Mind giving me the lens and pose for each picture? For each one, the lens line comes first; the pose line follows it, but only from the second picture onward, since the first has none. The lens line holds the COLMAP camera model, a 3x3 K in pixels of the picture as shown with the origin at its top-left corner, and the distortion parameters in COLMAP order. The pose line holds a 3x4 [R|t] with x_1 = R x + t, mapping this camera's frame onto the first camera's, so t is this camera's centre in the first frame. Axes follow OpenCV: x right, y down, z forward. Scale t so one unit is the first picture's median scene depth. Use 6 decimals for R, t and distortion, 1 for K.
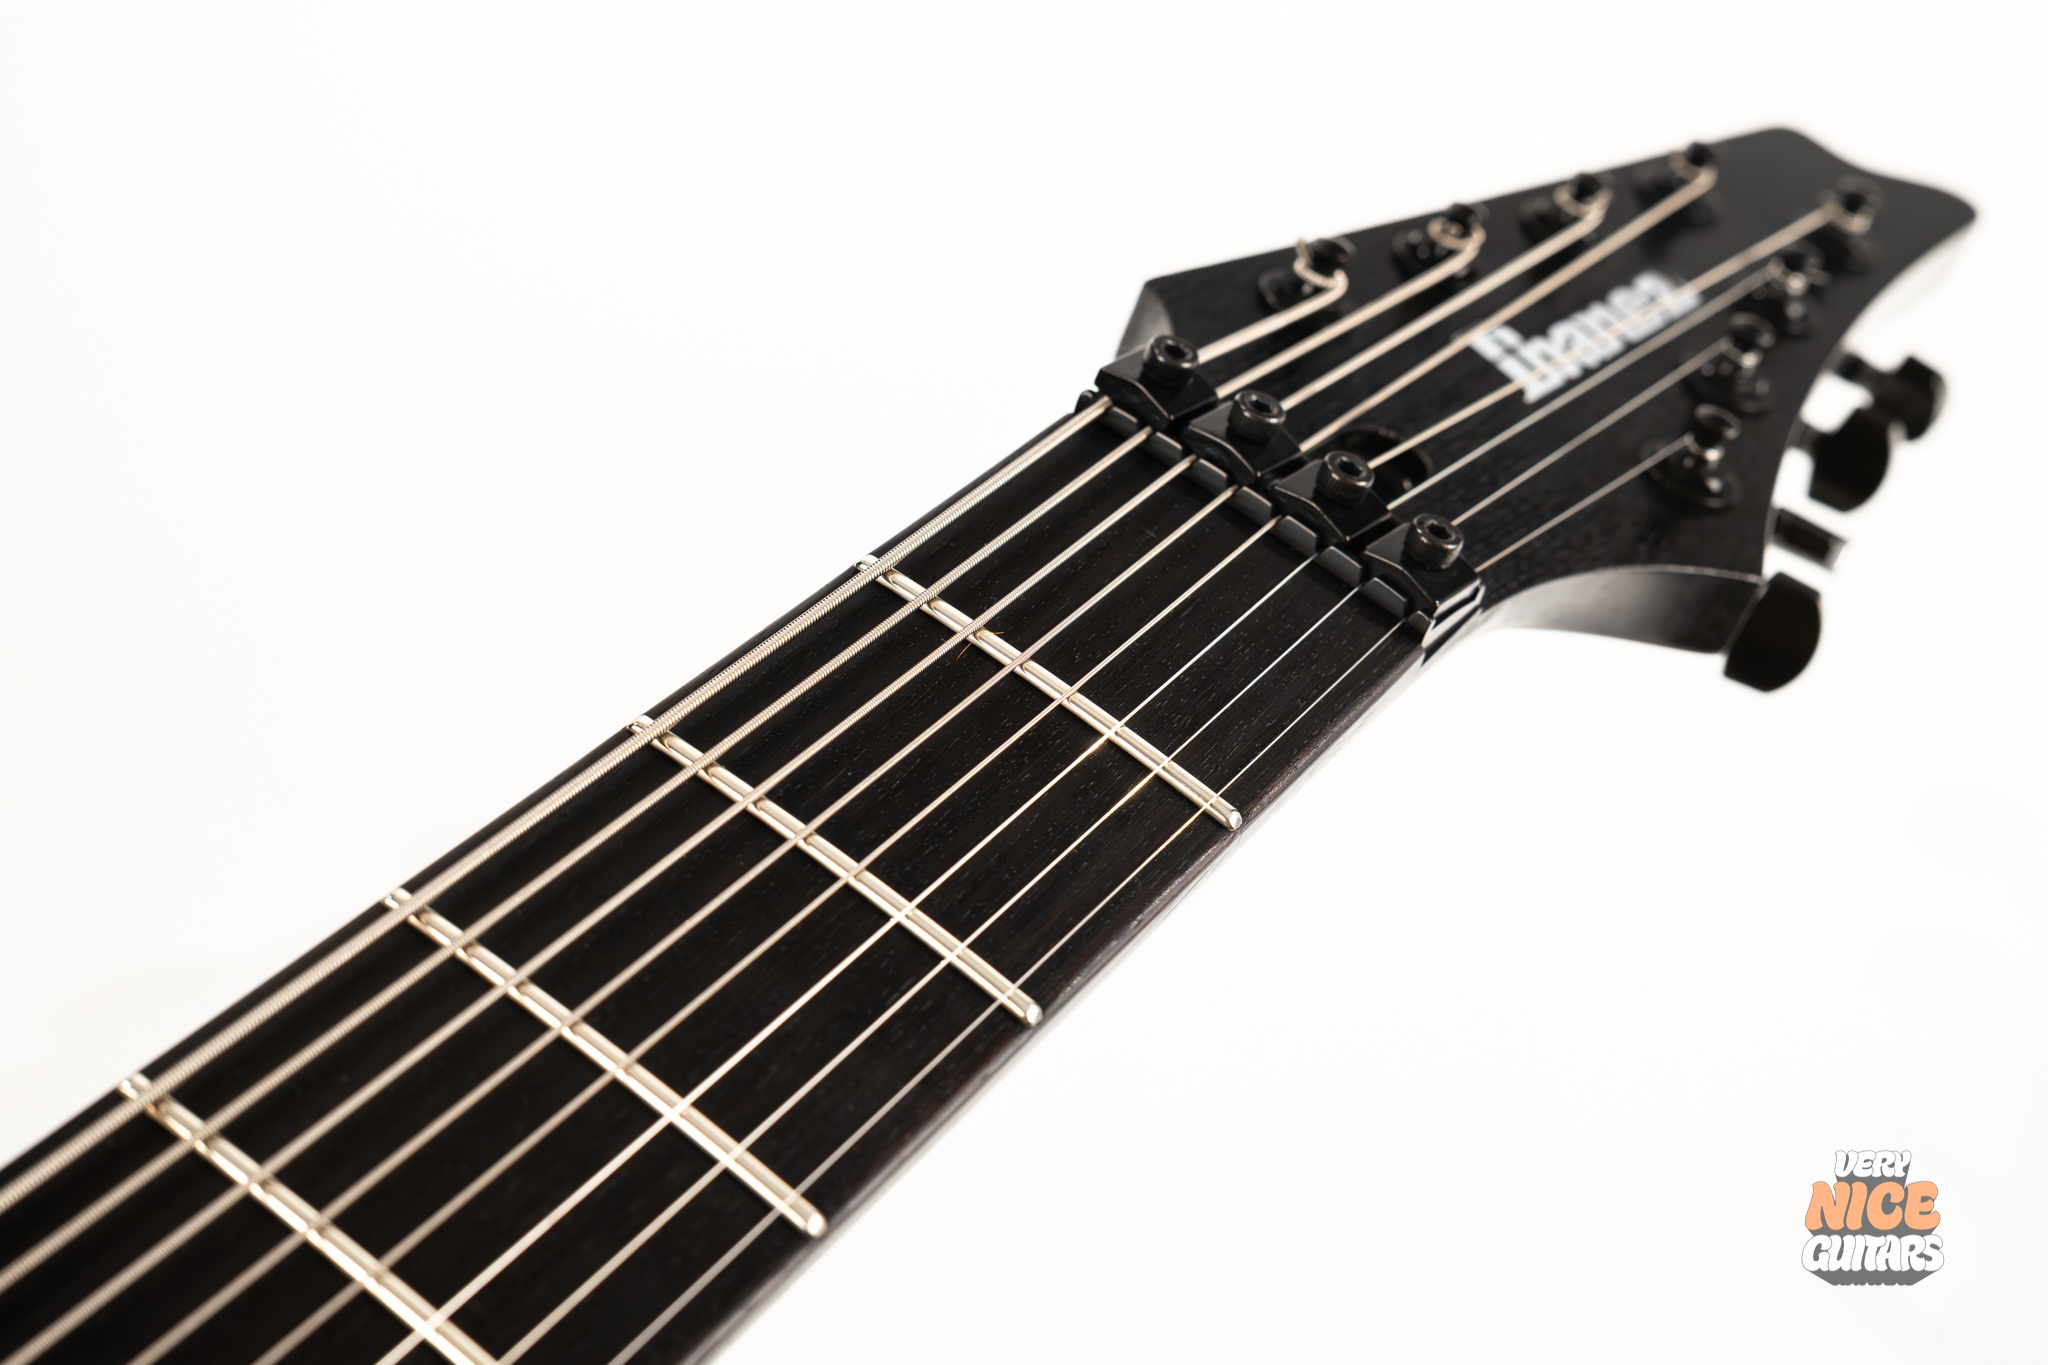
lens RADIAL K [[2864.0, 0, 1024.0], [0, 2864.0, 682.5], [0, 0, 1]] dist [0.057105, -0.113085]
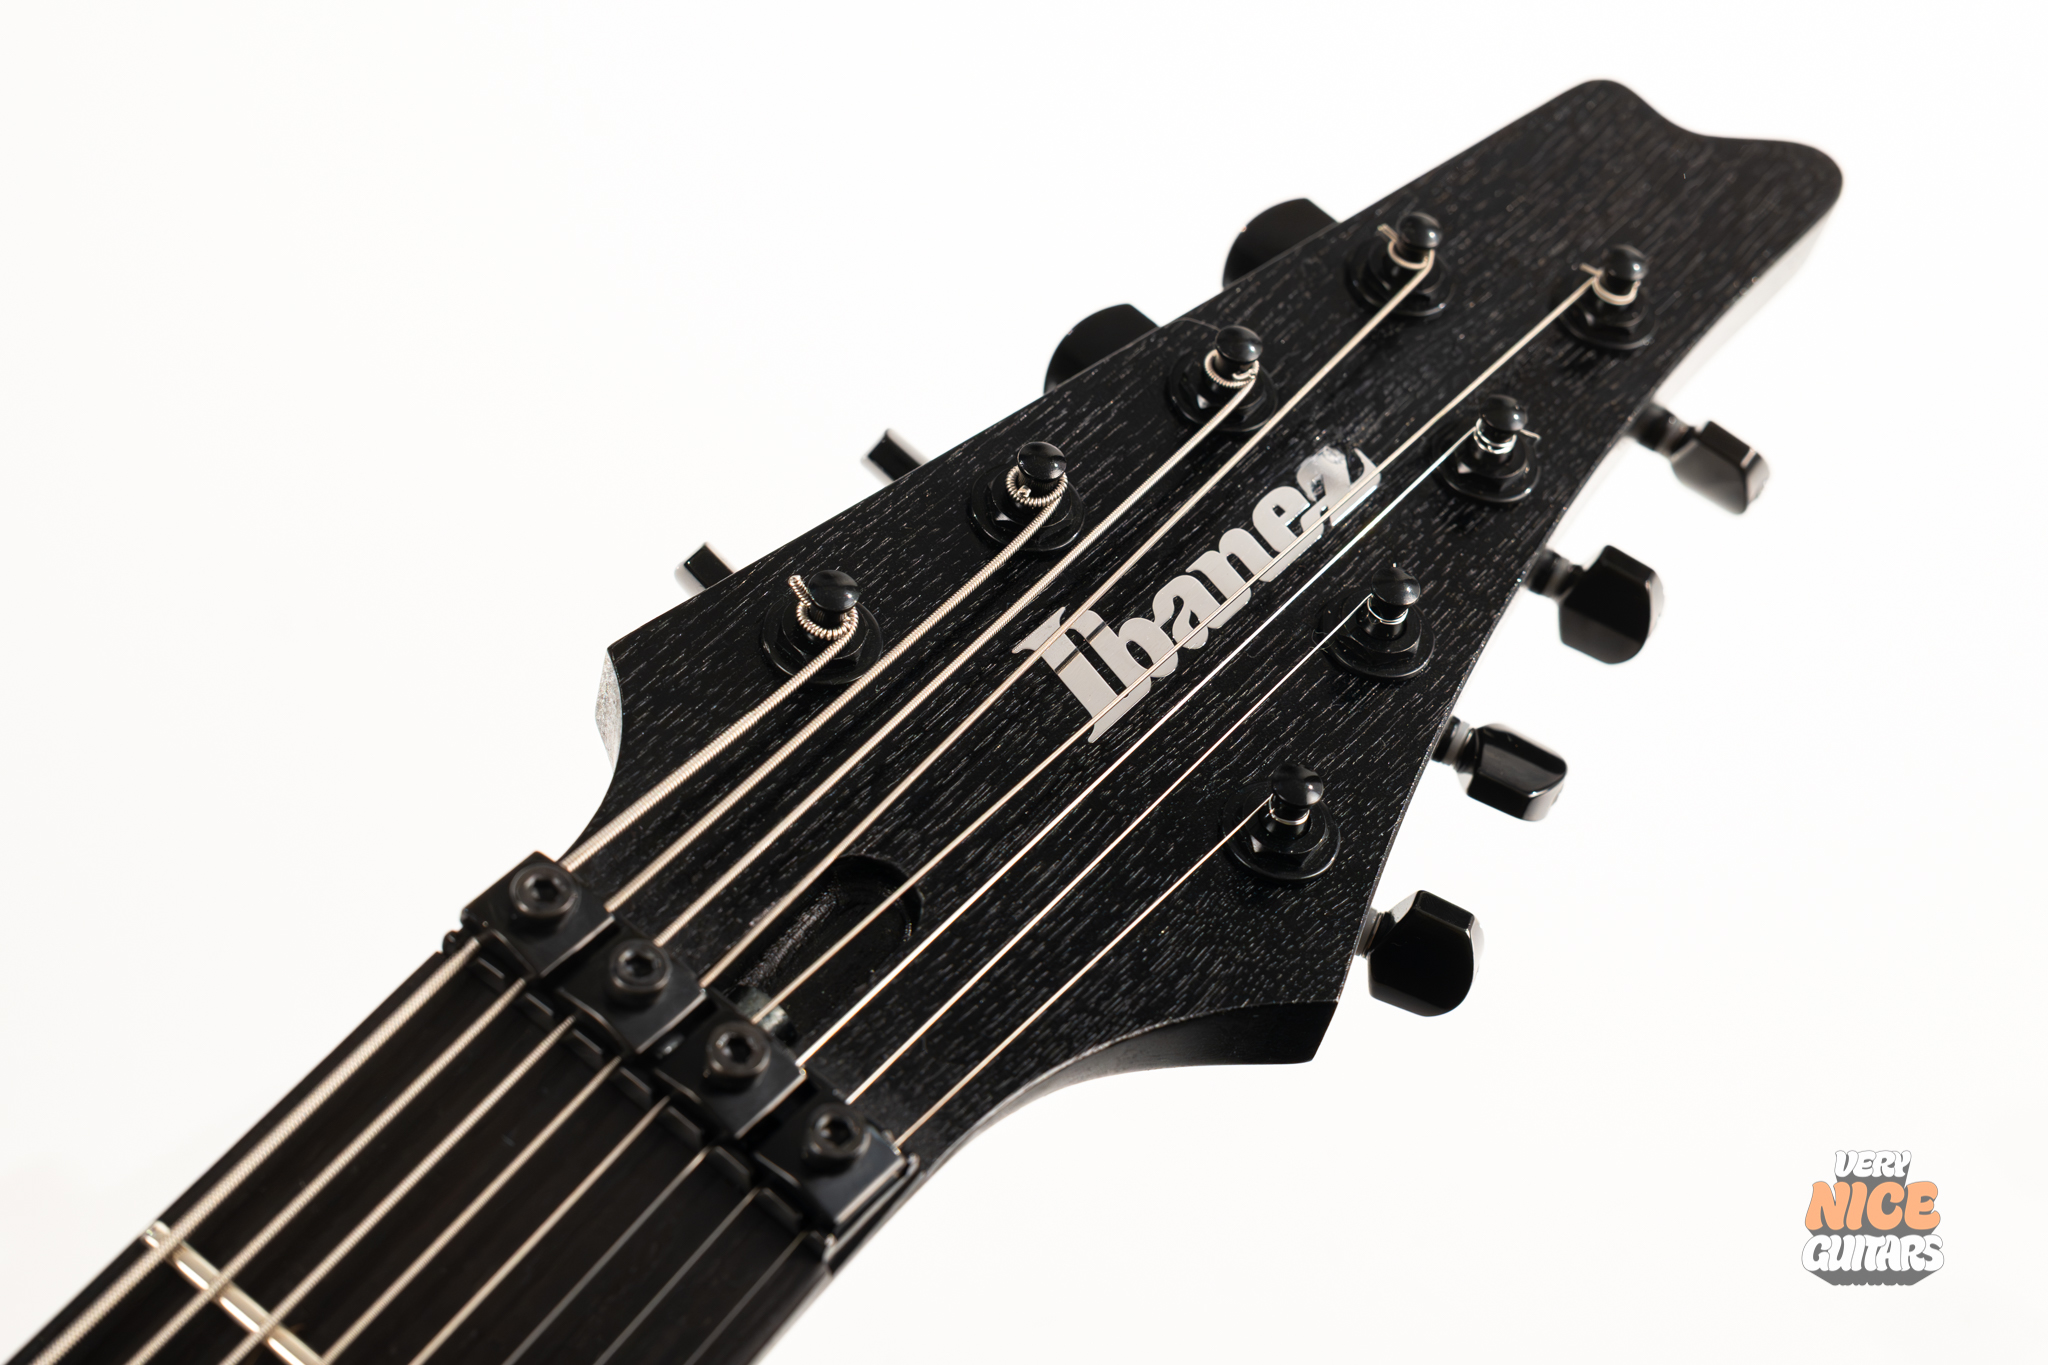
lens RADIAL K [[2864.0, 0, 1024.0], [0, 2864.0, 682.5], [0, 0, 1]] dist [0.057105, -0.113085]
pose [[0.985718, -0.019905, -0.167223, 0.285717], [0.074961, 0.941052, 0.329852, -0.376916], [0.150800, -0.337676, 0.929104, 0.220359]]
